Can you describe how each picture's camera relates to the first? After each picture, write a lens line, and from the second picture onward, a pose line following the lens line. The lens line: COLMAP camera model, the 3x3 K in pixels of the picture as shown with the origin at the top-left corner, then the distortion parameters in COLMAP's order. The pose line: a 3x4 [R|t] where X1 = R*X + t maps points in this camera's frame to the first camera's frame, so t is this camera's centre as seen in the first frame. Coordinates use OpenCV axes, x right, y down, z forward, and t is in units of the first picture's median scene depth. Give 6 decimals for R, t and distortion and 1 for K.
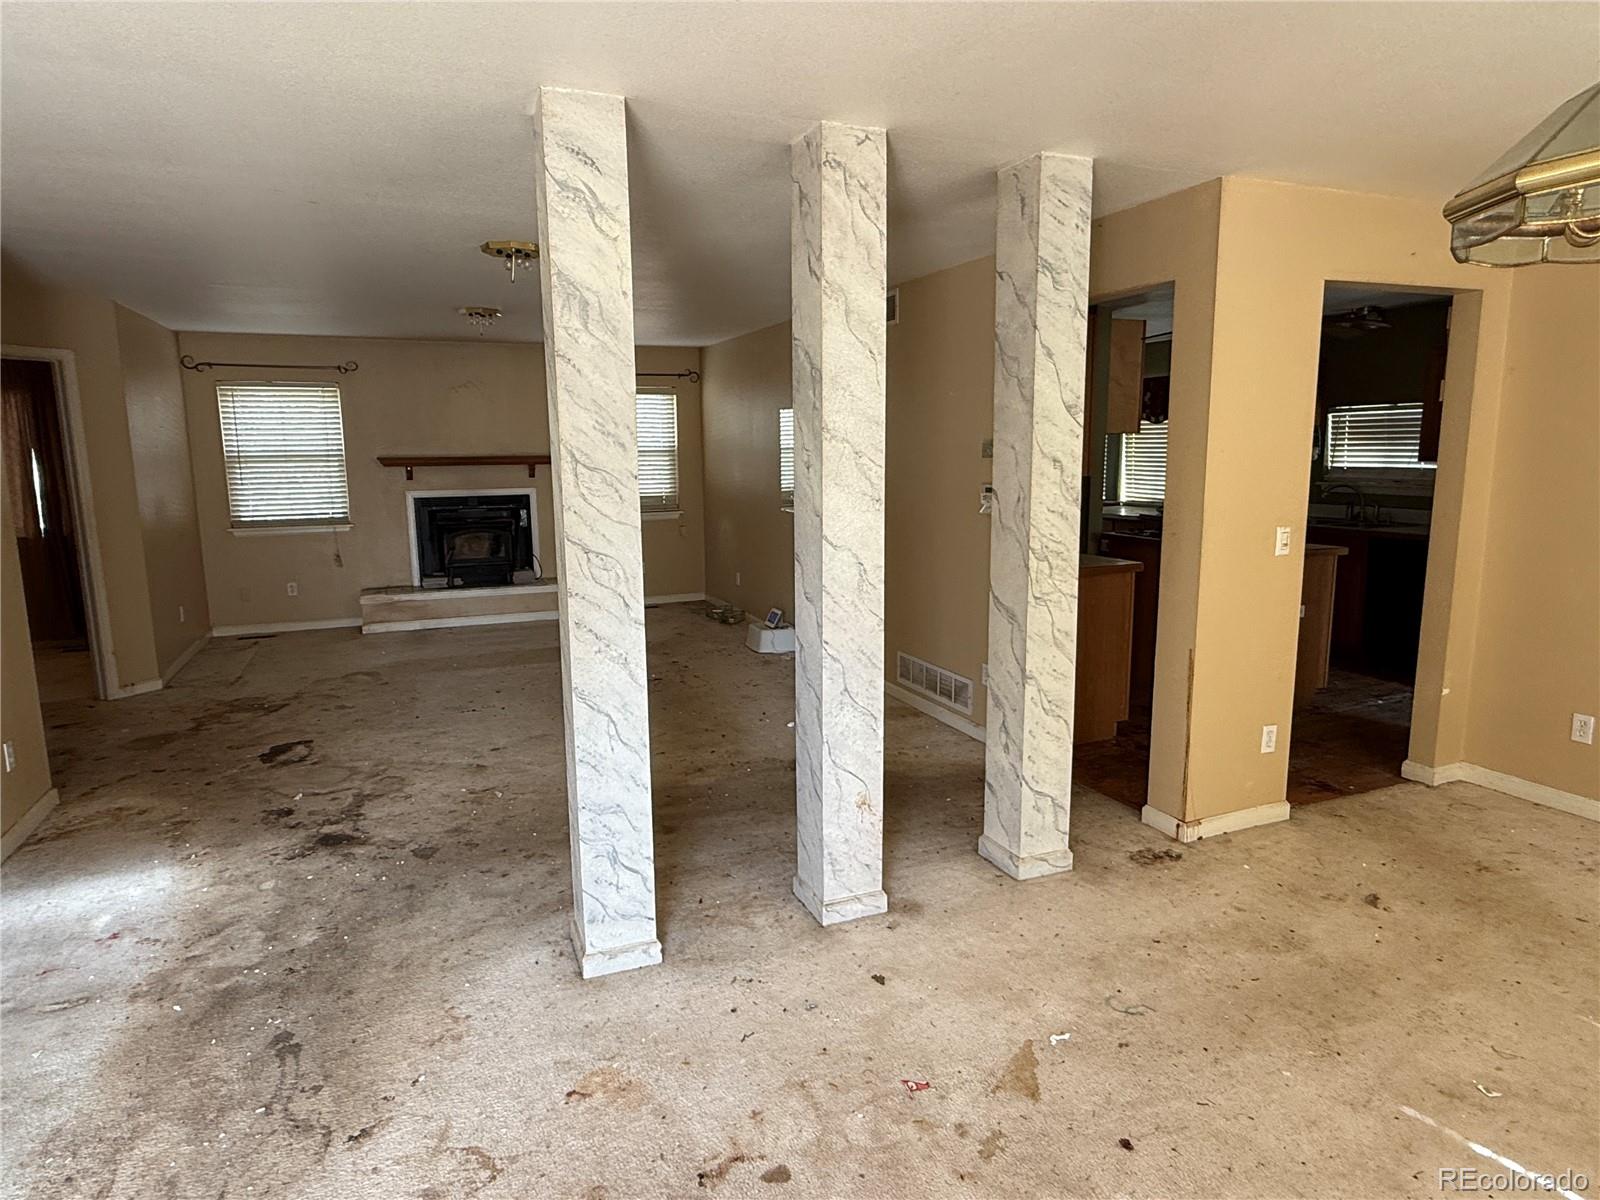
lens RADIAL K [[932.1, 0, 792.6], [0, 932.1, 606.5], [0, 0, 1]] dist [0.000491, 0.000737]
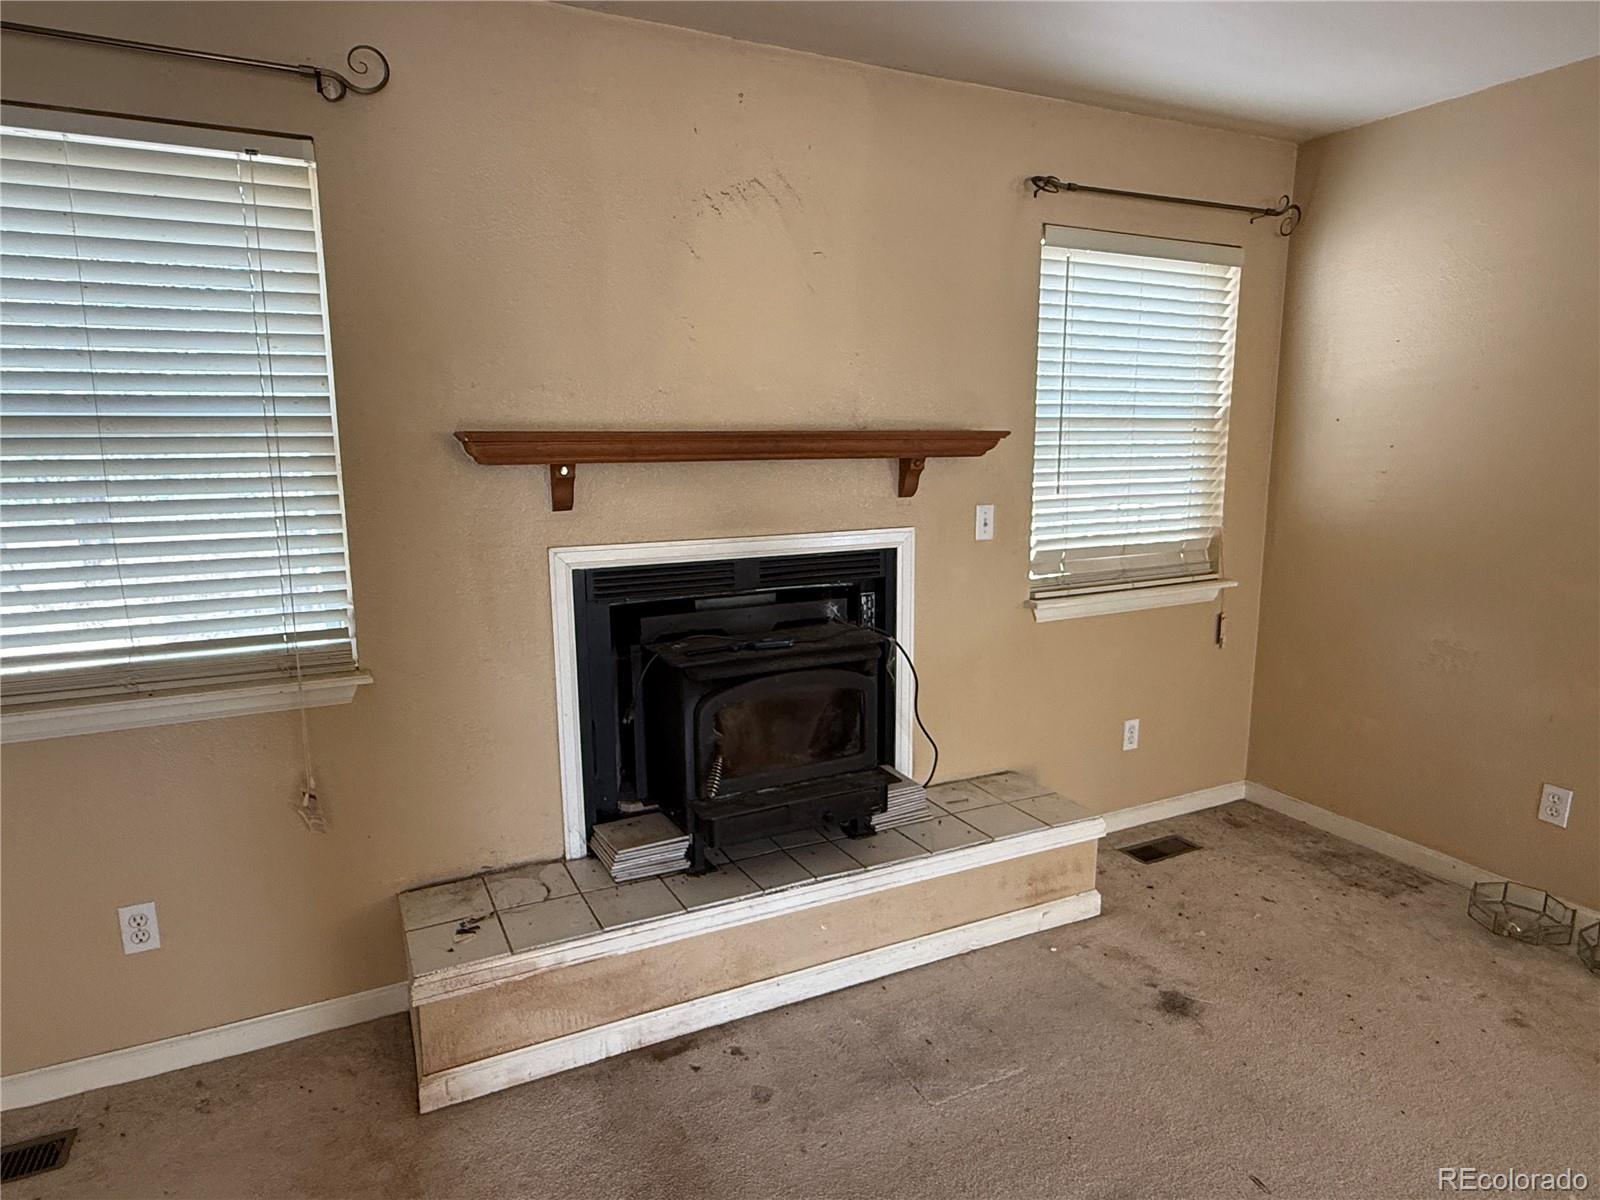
lens RADIAL K [[932.1, 0, 798.4], [0, 932.1, 596.9], [0, 0, 1]] dist [0.000491, 0.000737]
pose [[0.998948, -0.008382, 0.045090, -0.713643], [0.008633, 0.999948, -0.005361, -0.216911], [-0.045043, 0.005745, 0.998969, 1.439826]]
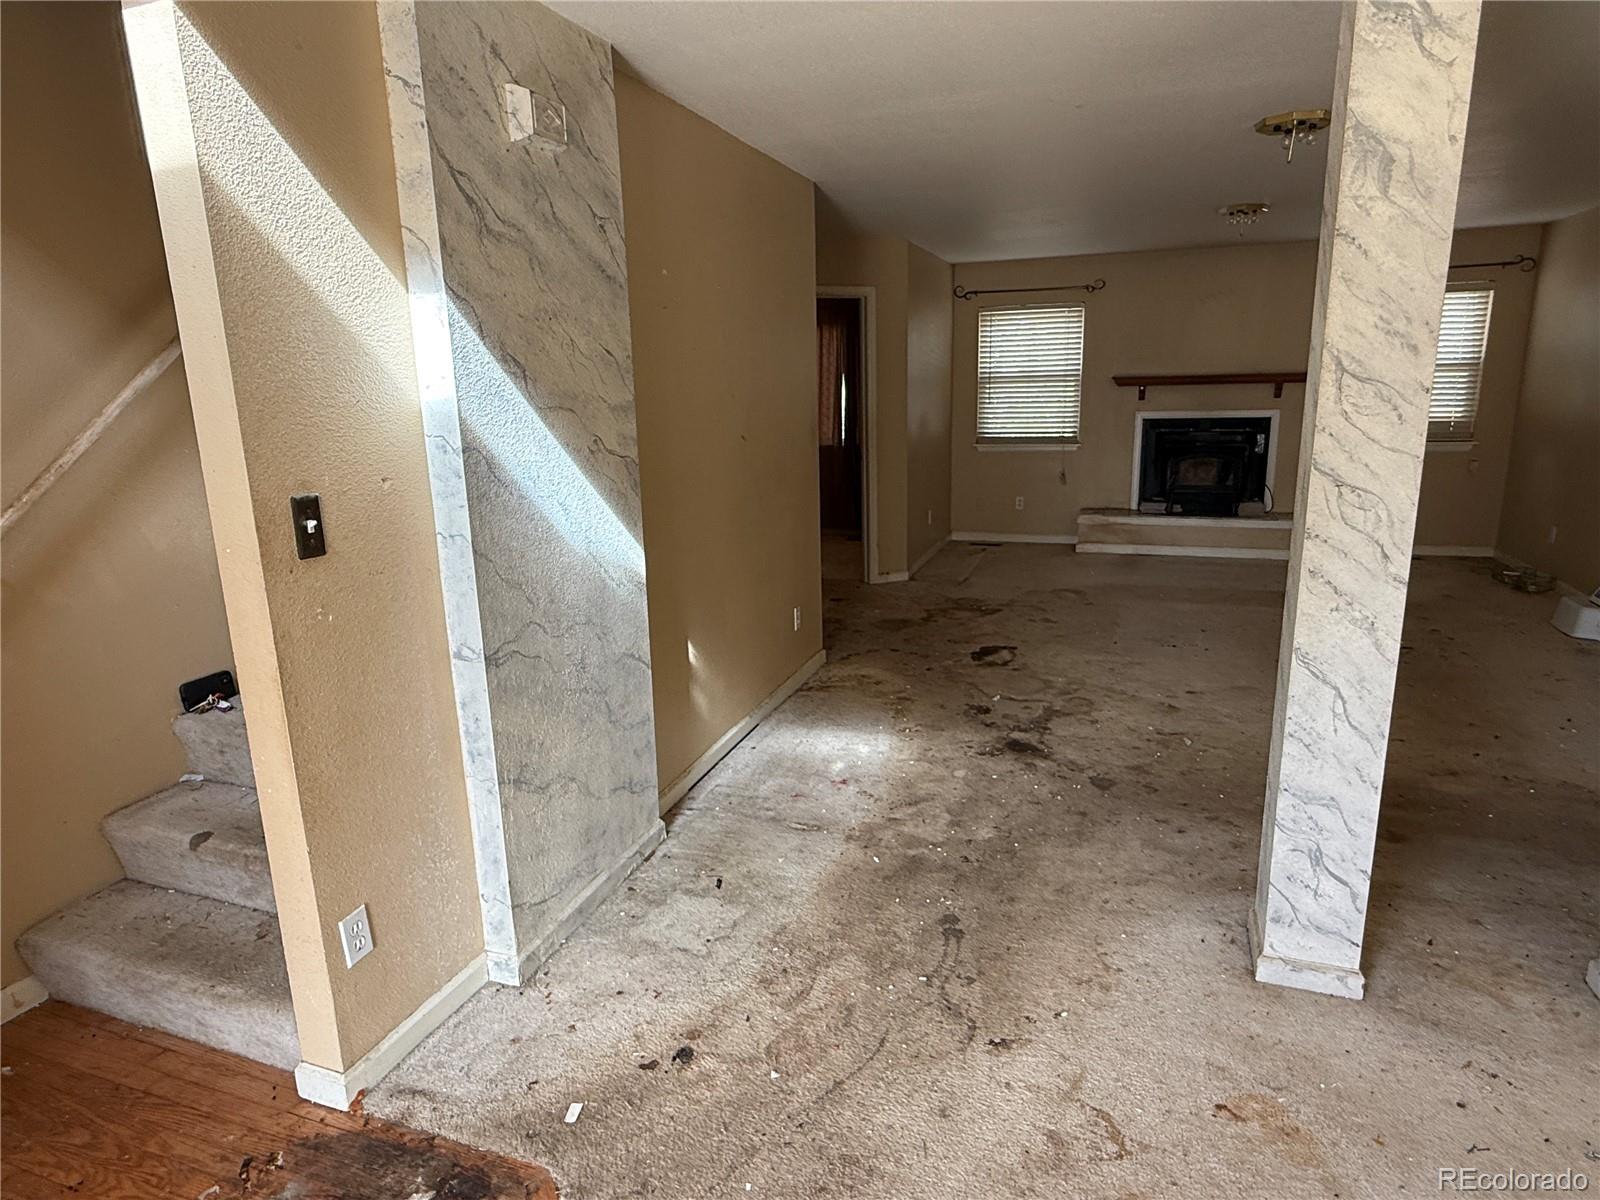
lens RADIAL K [[932.1, 0, 794.9], [0, 932.1, 596.9], [0, 0, 1]] dist [0.000491, 0.000737]
pose [[0.739447, 0.142723, -0.657912, -0.018397], [-0.096204, 0.989641, 0.106560, -0.002479], [0.666305, -0.015502, 0.745518, 0.063509]]
